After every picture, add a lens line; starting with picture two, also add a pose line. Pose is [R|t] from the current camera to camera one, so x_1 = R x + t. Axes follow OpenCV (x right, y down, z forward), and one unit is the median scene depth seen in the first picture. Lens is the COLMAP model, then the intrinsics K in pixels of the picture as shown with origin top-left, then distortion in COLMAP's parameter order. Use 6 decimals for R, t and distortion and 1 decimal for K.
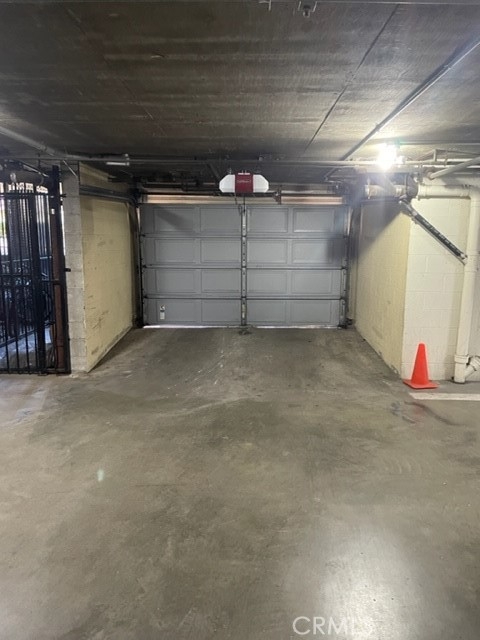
lens RADIAL K [[480.1, 0, 240.0], [0, 480.1, 320.0], [0, 0, 1]] dist [0.000045, -0.000056]
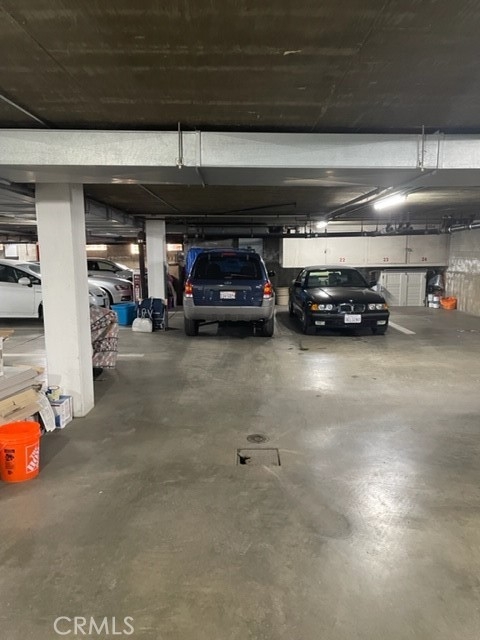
lens RADIAL K [[480.1, 0, 240.0], [0, 480.1, 320.0], [0, 0, 1]] dist [0.000045, -0.000056]
pose [[-0.999817, -0.001055, -0.019100, -0.063349], [-0.006832, 0.952320, 0.305024, -0.355272], [0.017868, 0.305099, -0.952153, 1.917596]]
